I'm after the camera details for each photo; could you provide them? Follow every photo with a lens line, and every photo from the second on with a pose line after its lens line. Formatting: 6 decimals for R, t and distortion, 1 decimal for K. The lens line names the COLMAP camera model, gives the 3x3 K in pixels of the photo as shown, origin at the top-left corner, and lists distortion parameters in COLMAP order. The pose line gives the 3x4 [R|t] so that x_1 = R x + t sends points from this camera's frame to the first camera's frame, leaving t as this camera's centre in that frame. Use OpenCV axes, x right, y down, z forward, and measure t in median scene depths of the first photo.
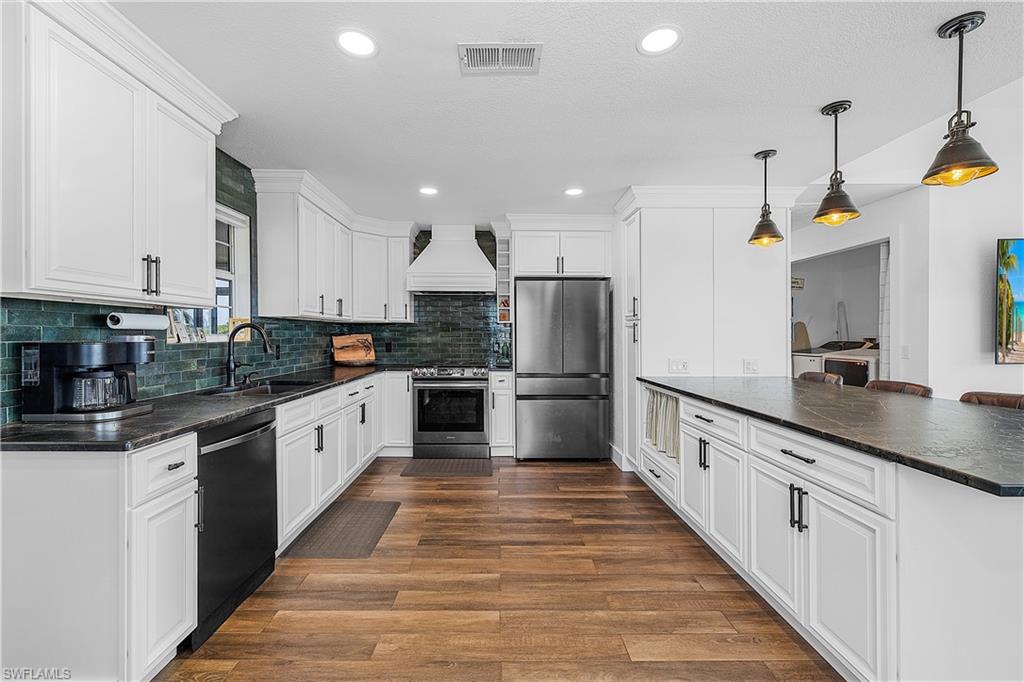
lens RADIAL K [[433.6, 0, 495.4], [0, 433.6, 345.8], [0, 0, 1]] dist [-0.000767, -0.000259]
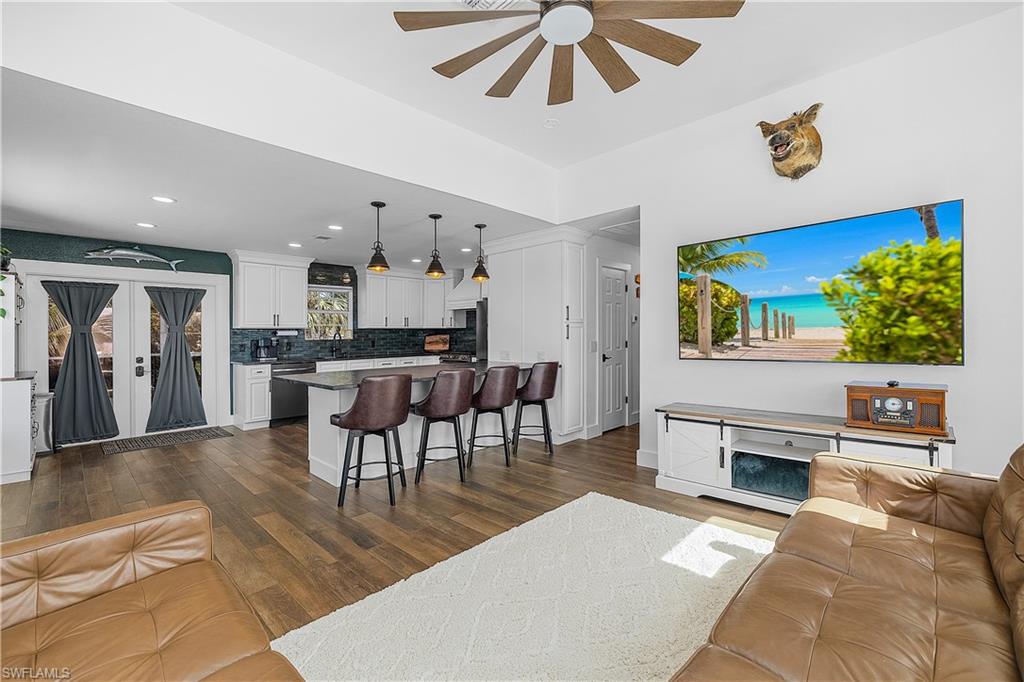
lens RADIAL K [[433.6, 0, 514.3], [0, 433.6, 342.6], [0, 0, 1]] dist [-0.000767, -0.000259]
pose [[0.716464, 0.005038, -0.697606, 1.525423], [-0.005132, 0.999985, 0.001950, -0.000809], [0.697606, 0.002183, 0.716479, -0.076250]]
